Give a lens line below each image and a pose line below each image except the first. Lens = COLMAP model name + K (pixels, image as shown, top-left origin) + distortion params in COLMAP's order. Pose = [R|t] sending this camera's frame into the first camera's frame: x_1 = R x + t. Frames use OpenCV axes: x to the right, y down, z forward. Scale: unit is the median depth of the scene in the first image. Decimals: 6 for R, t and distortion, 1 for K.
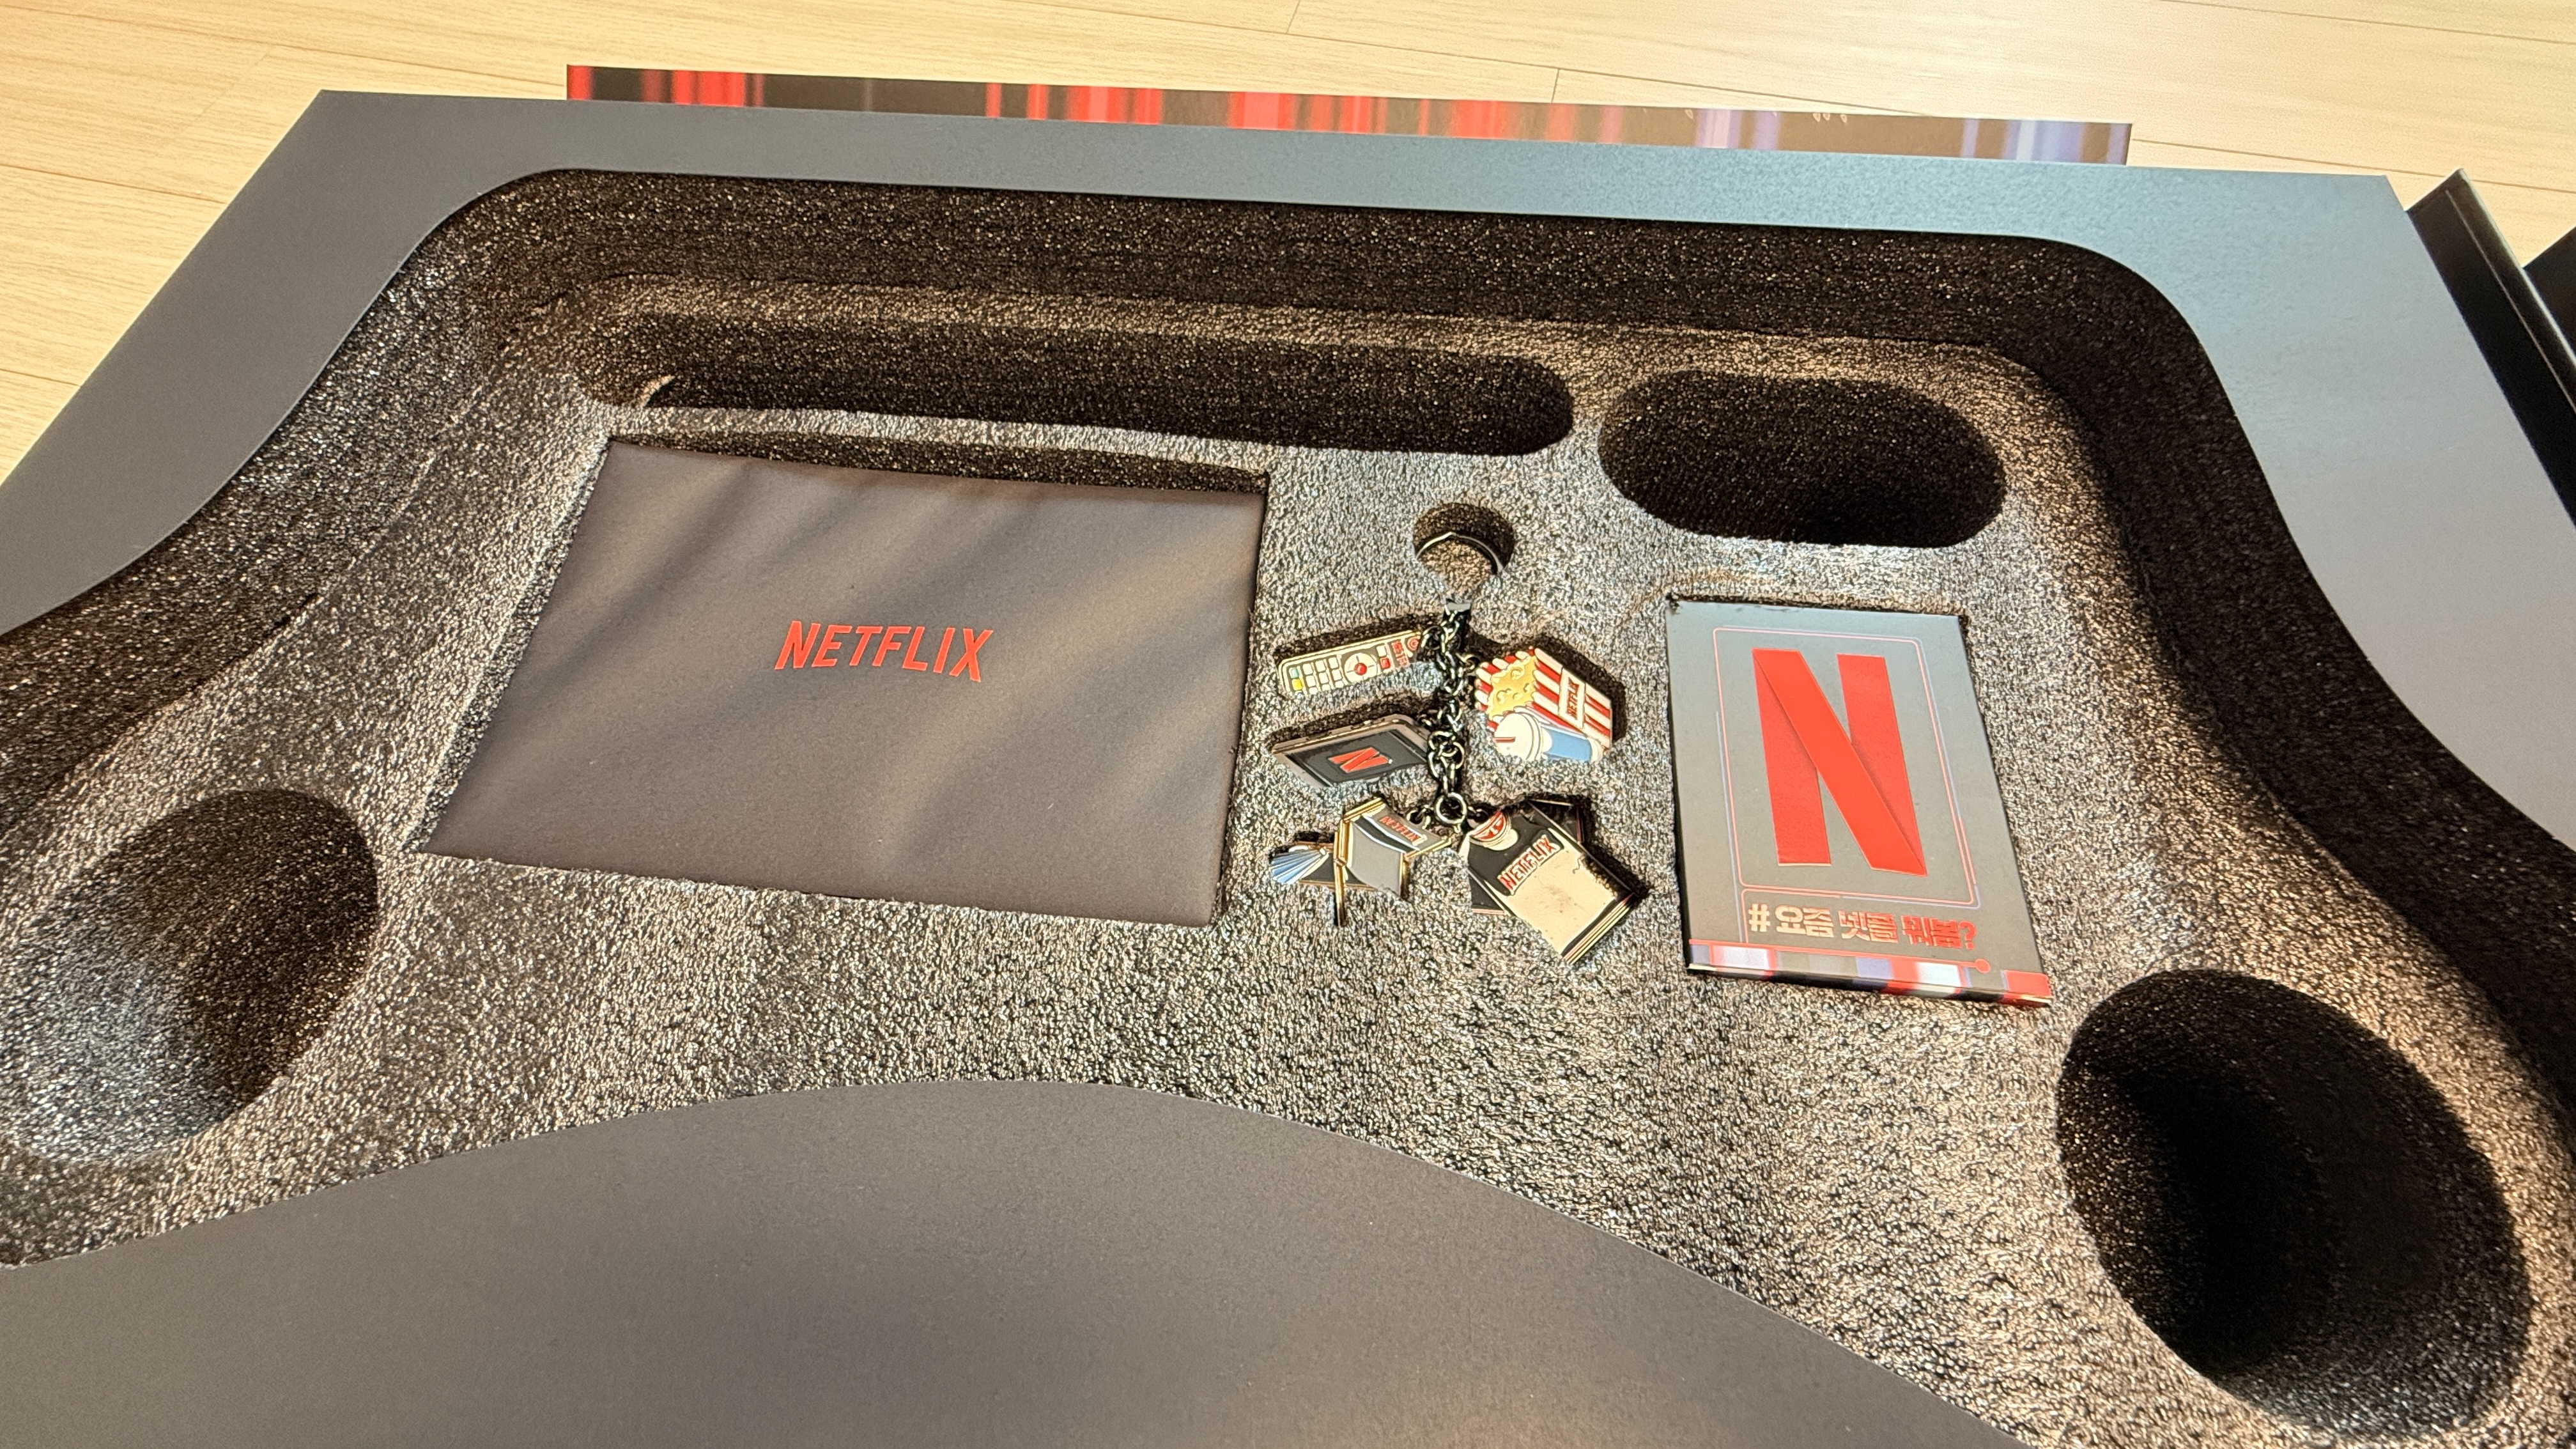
lens RADIAL K [[1040.8, 0, 1273.4], [0, 1040.8, 714.1], [0, 0, 1]] dist [0.004363, 0.000354]
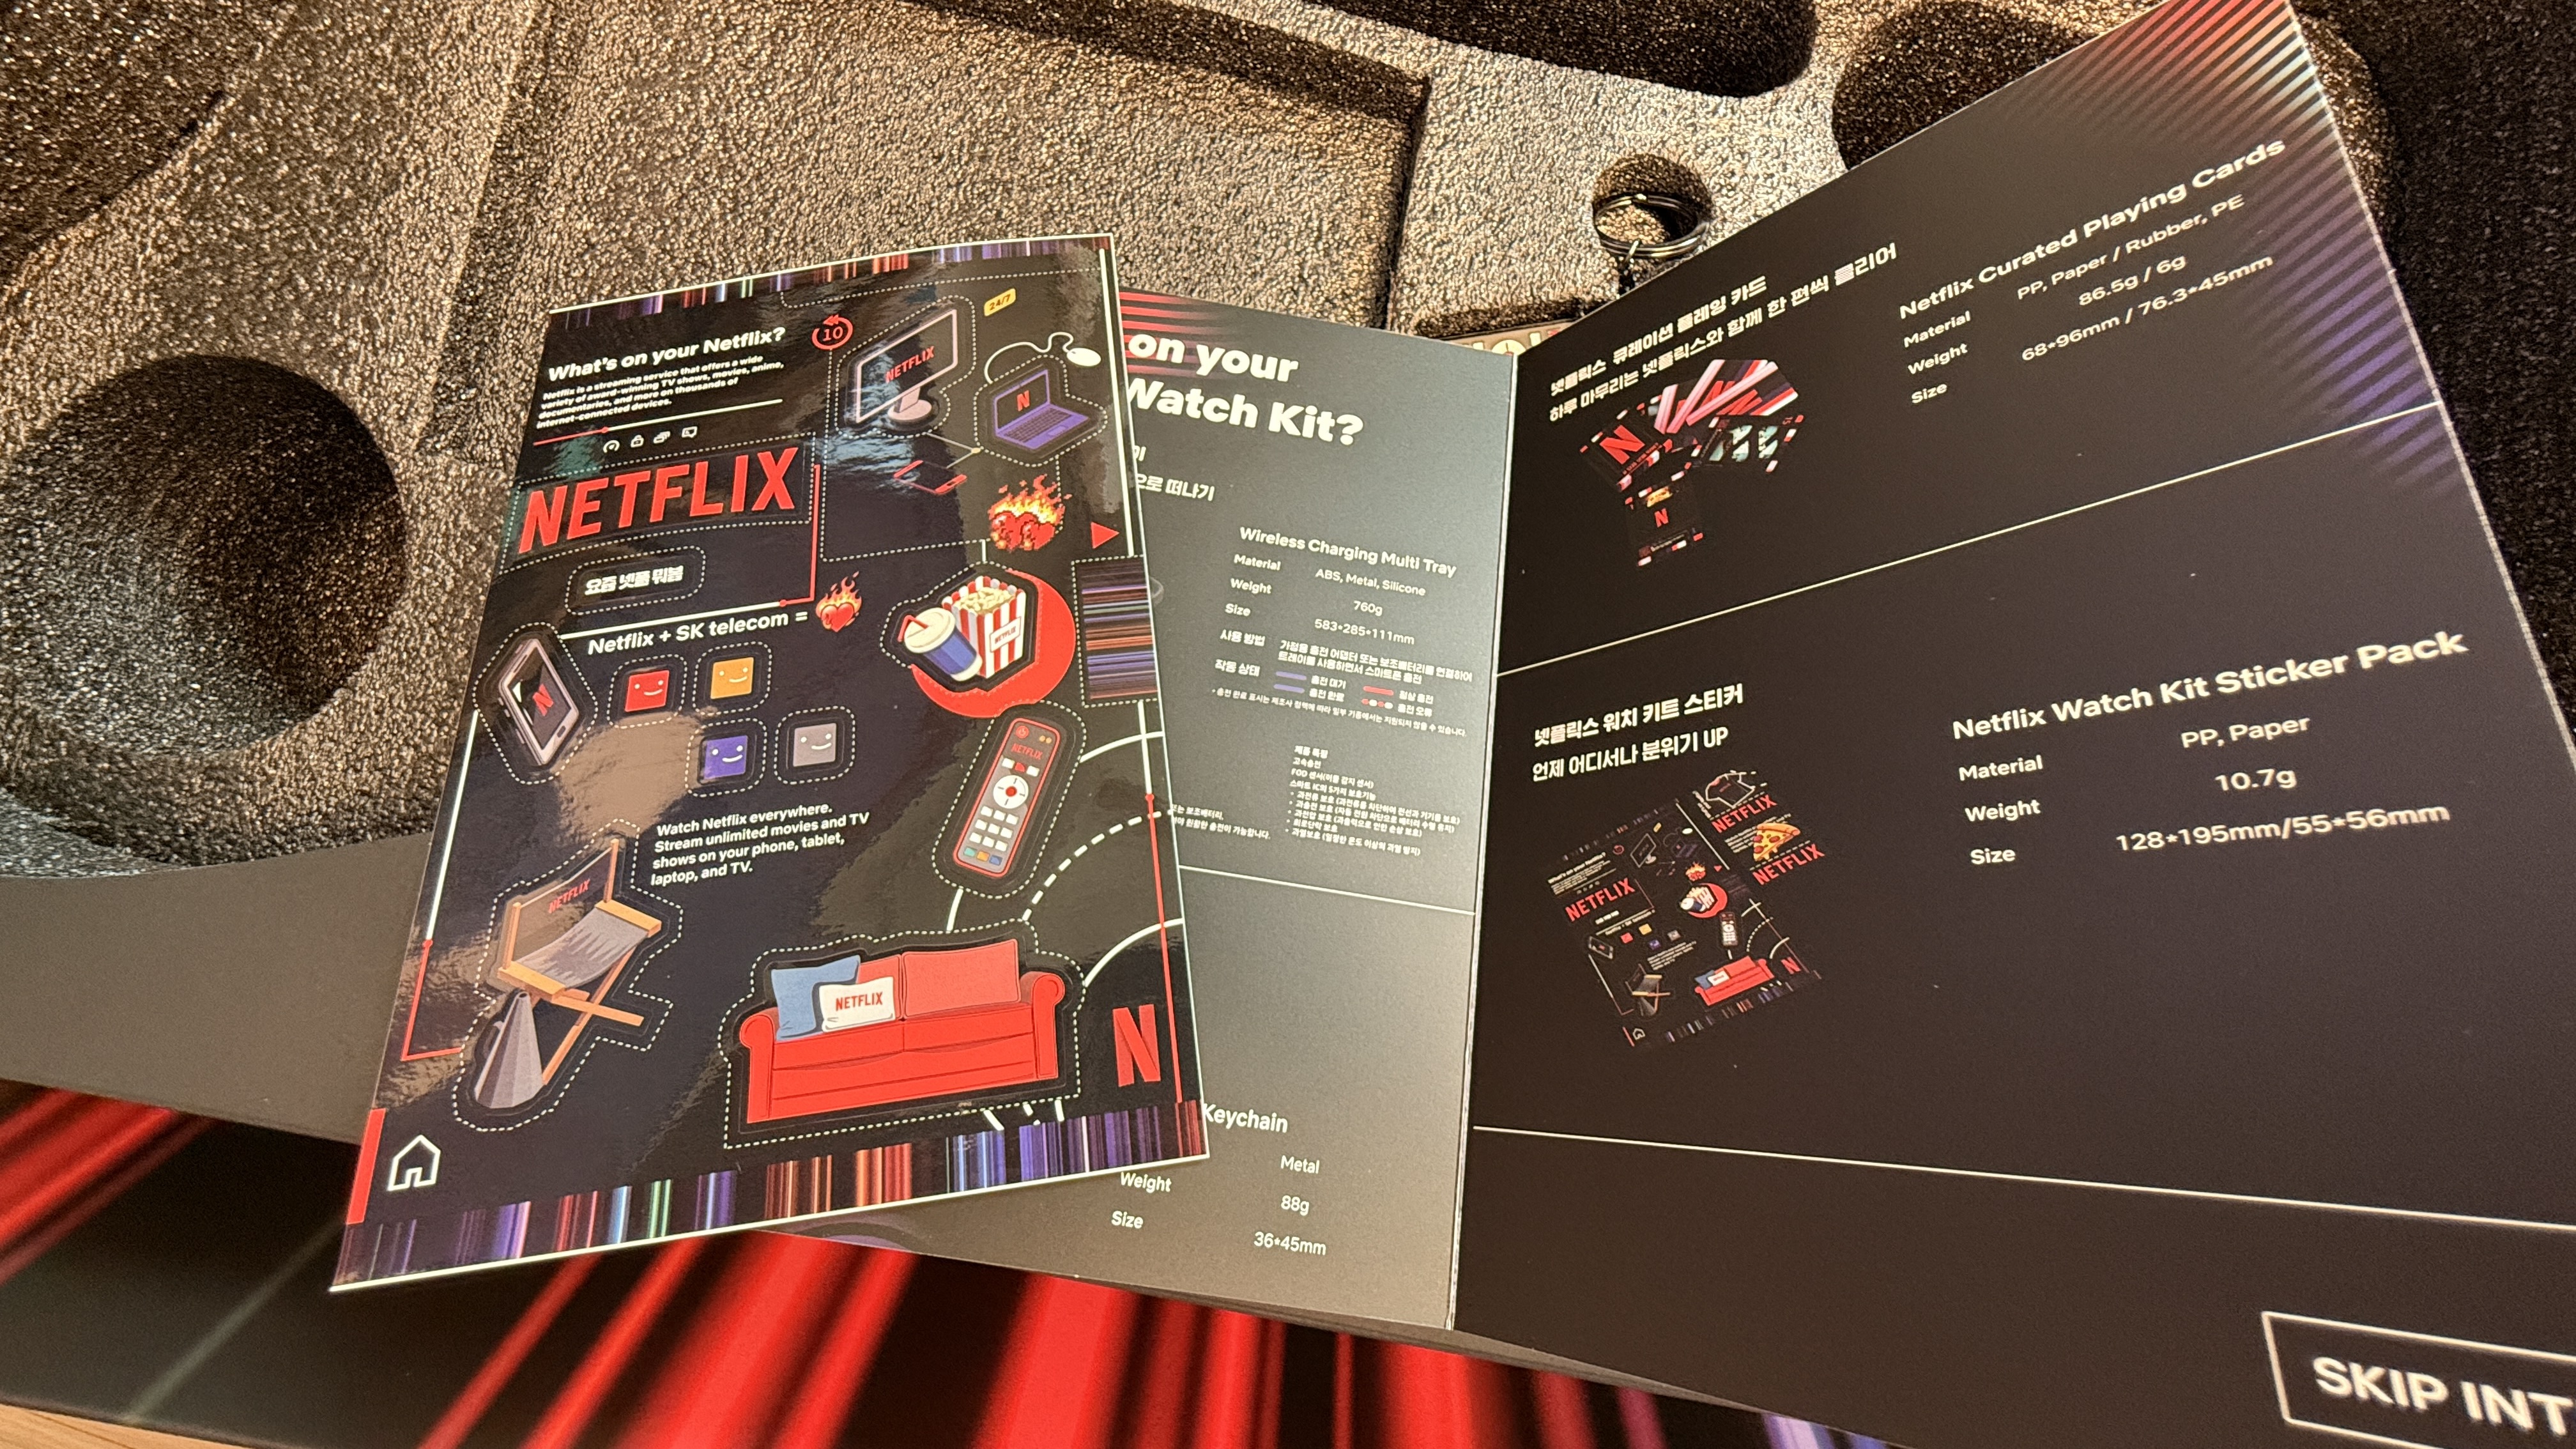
lens RADIAL K [[1040.7, 0, 1300.2], [0, 1040.7, 725.1], [0, 0, 1]] dist [0.004363, 0.000354]
pose [[0.992761, 0.098146, 0.069227, -0.123522], [-0.116981, 0.920755, 0.372189, -0.065781], [-0.027212, -0.377593, 0.925572, 0.071791]]
